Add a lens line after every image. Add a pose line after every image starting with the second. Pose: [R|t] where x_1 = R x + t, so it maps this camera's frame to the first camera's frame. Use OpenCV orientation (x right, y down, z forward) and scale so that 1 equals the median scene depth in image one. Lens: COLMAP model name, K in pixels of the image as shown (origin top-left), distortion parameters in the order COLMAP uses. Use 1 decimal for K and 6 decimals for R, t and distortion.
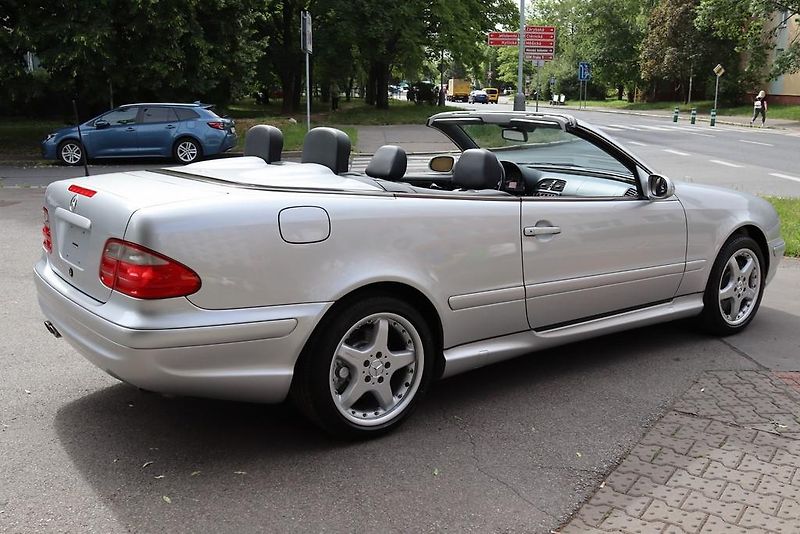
lens RADIAL K [[821.8, 0, 400.0], [0, 821.8, 267.0], [0, 0, 1]] dist [-0.137349, 0.180156]
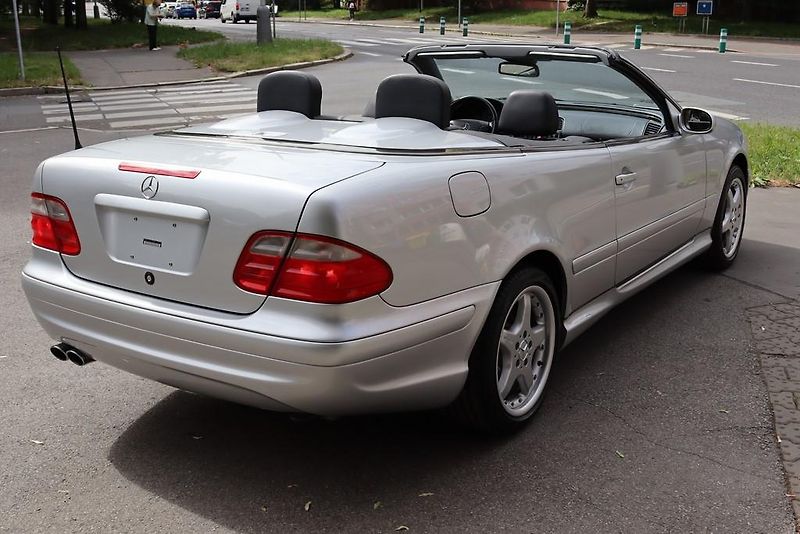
lens RADIAL K [[947.4, 0, 400.0], [0, 947.4, 267.0], [0, 0, 1]] dist [-0.064491, 0.065082]
pose [[0.944074, -0.101695, 0.313660, -0.378061], [0.081650, 0.993726, 0.076429, -0.043184], [-0.319465, -0.046544, 0.946454, 0.069839]]
